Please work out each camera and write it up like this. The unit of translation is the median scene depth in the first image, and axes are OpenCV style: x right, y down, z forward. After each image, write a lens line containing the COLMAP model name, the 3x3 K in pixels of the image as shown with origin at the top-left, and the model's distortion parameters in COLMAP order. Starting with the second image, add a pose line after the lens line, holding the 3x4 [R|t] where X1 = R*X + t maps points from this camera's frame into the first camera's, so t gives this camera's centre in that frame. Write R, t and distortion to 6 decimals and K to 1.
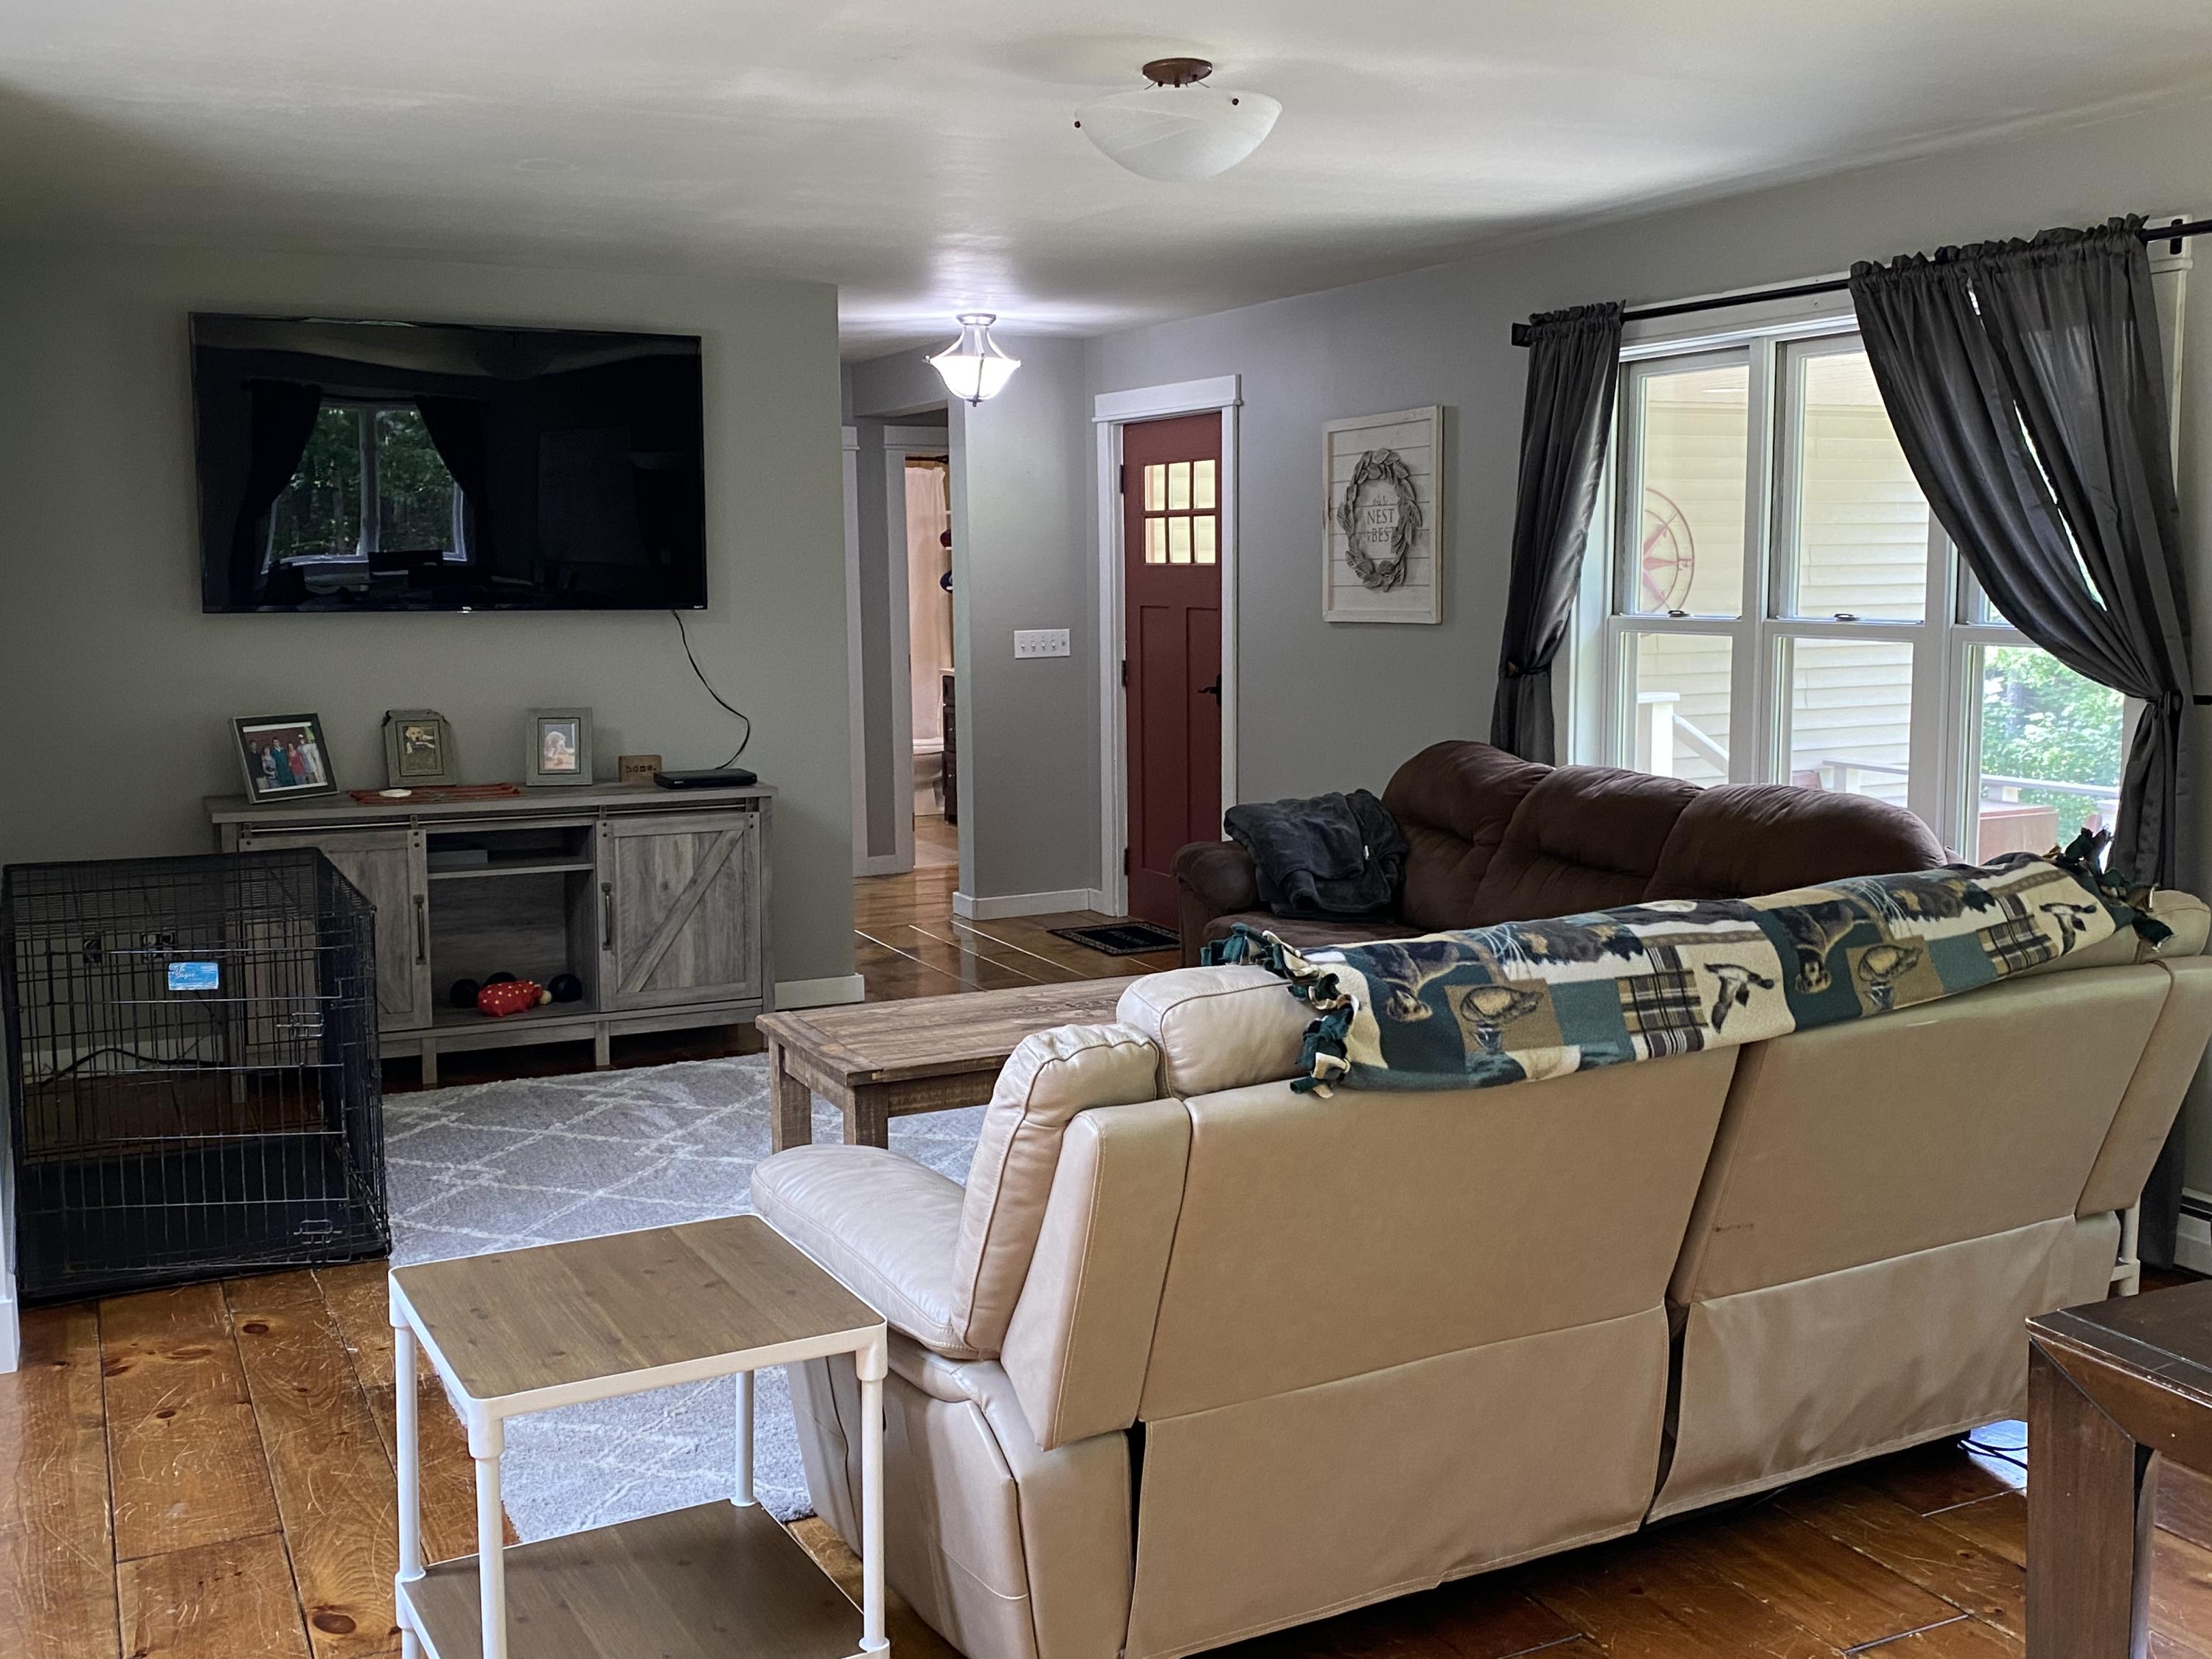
lens RADIAL K [[2078.2, 0, 1208.3], [0, 2078.2, 801.0], [0, 0, 1]] dist [0.004003, 0.000000]
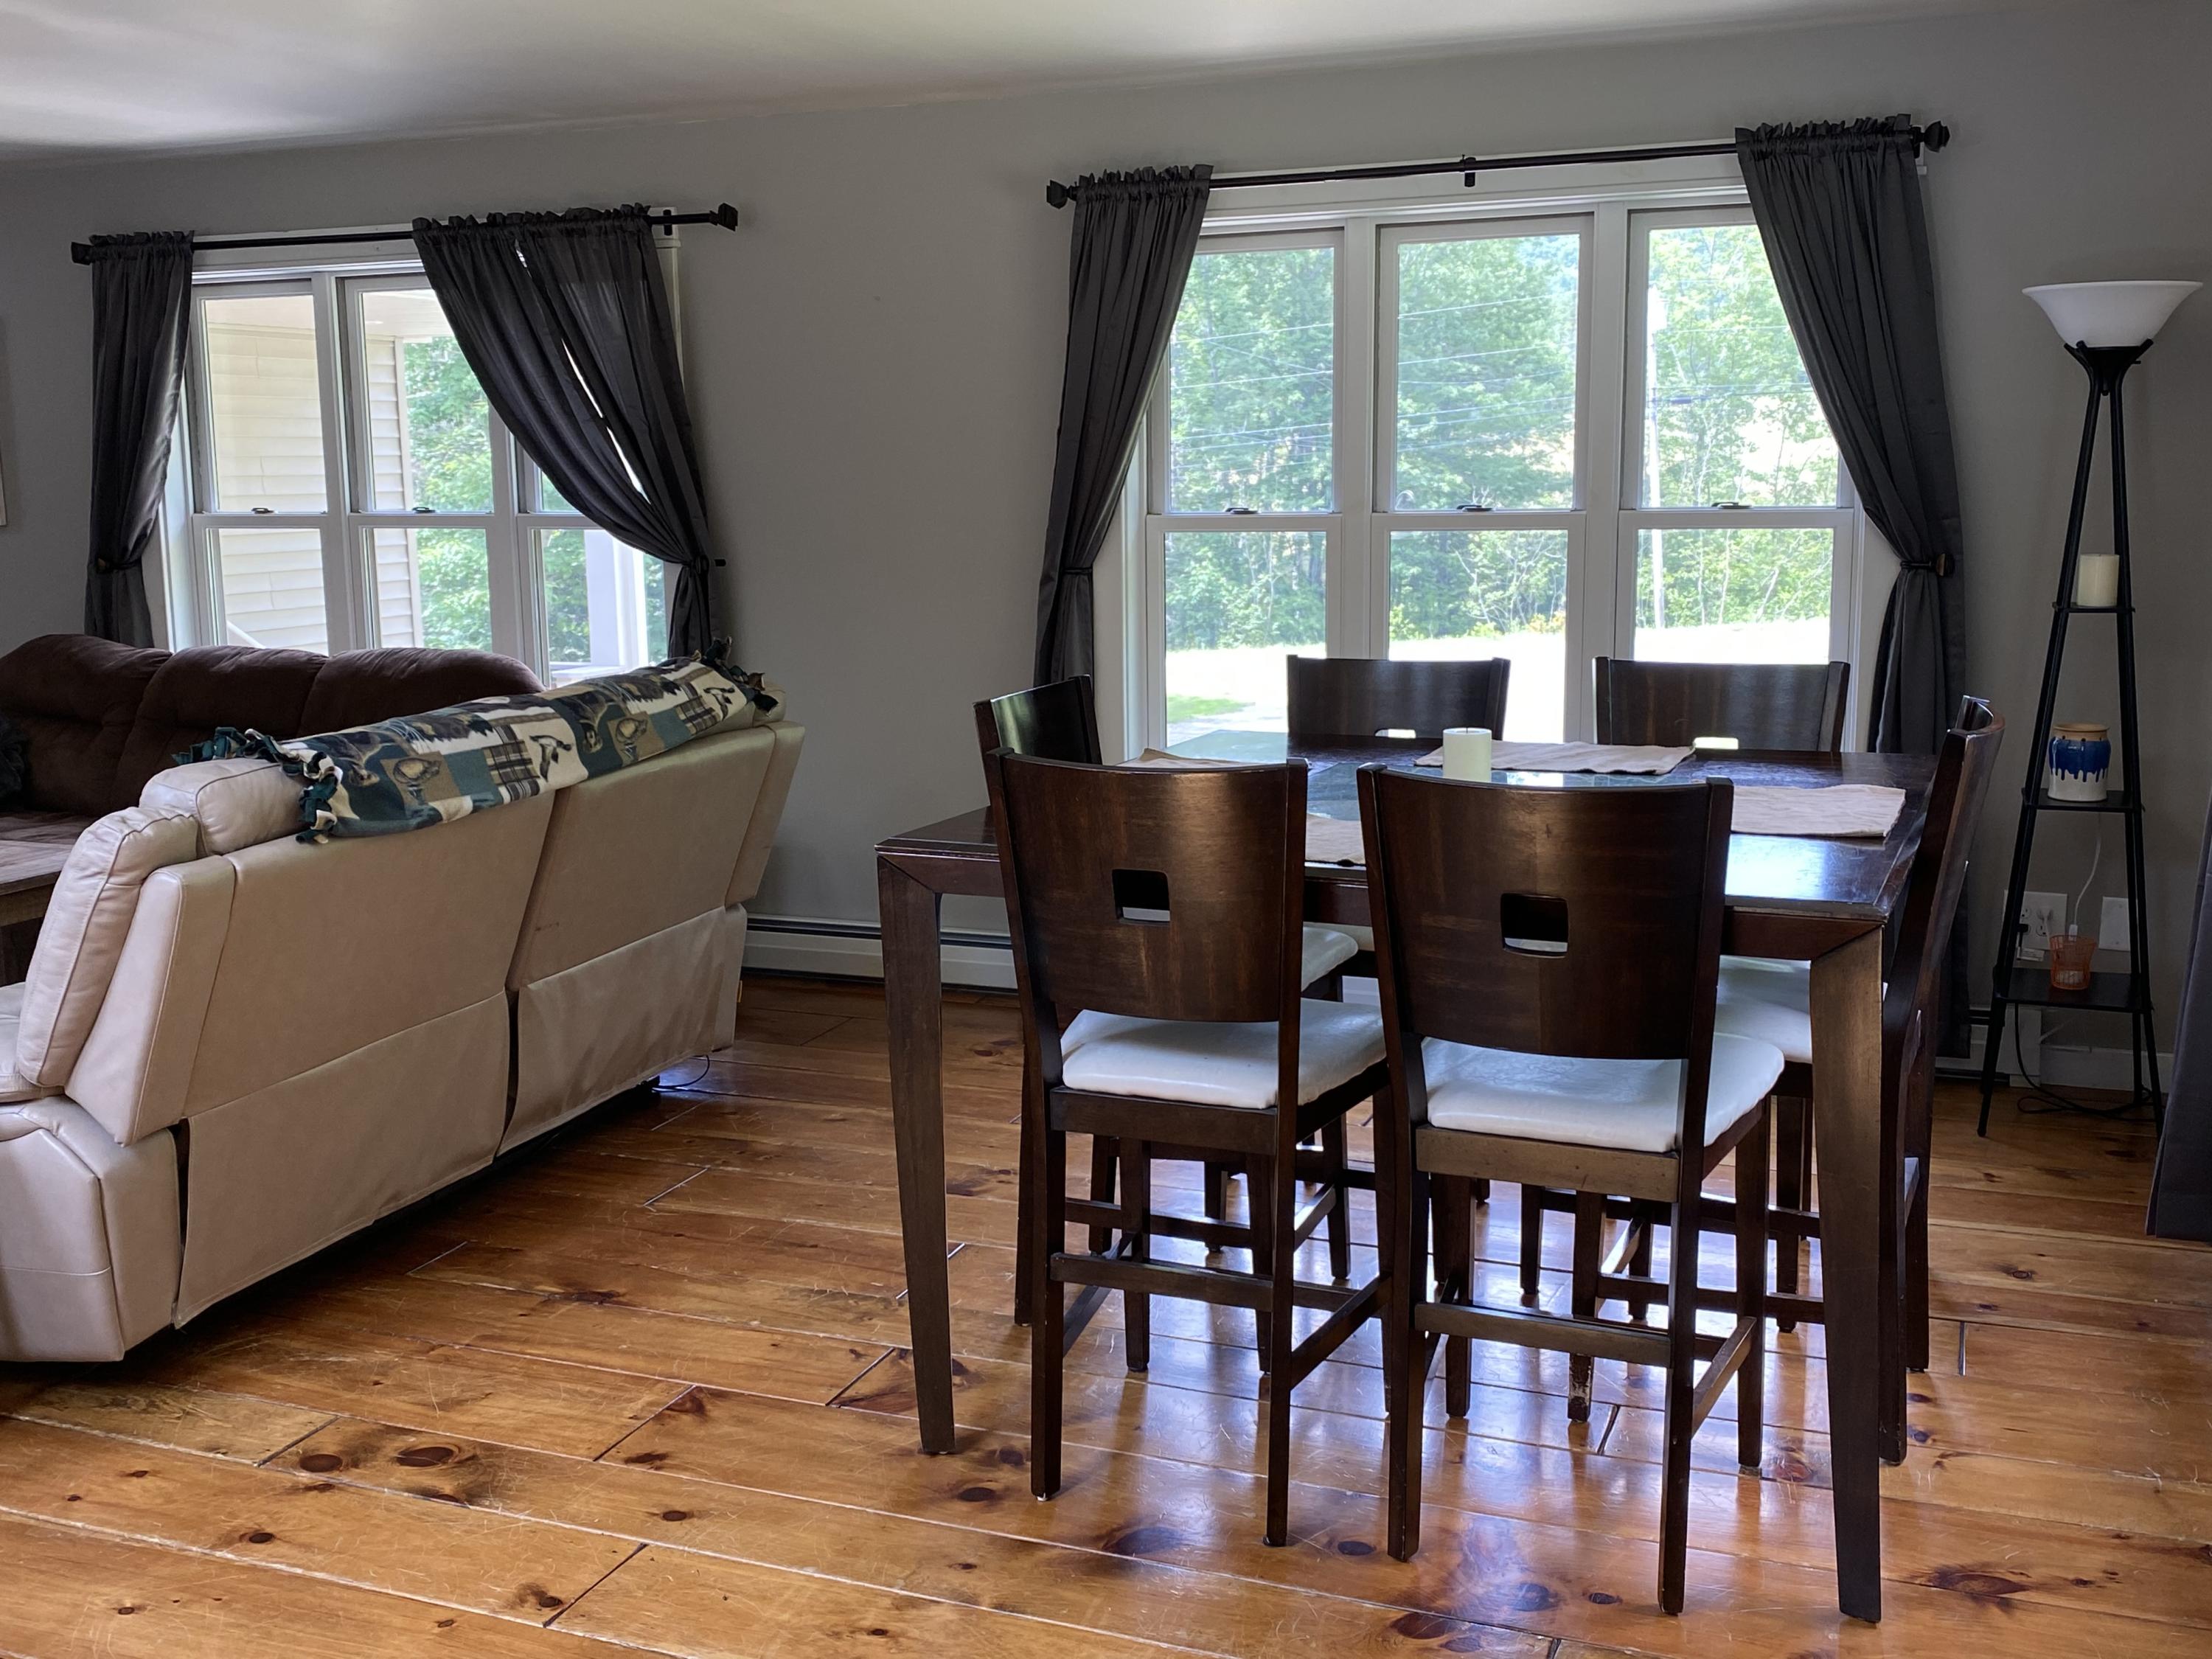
lens RADIAL K [[2078.2, 0, 1105.7], [0, 2078.2, 824.7], [0, 0, 1]] dist [0.004003, 0.000000]
pose [[0.742186, -0.114084, 0.660412, -0.387873], [0.081498, 0.993455, 0.080027, 0.051934], [-0.665220, -0.005572, 0.746627, -0.309061]]
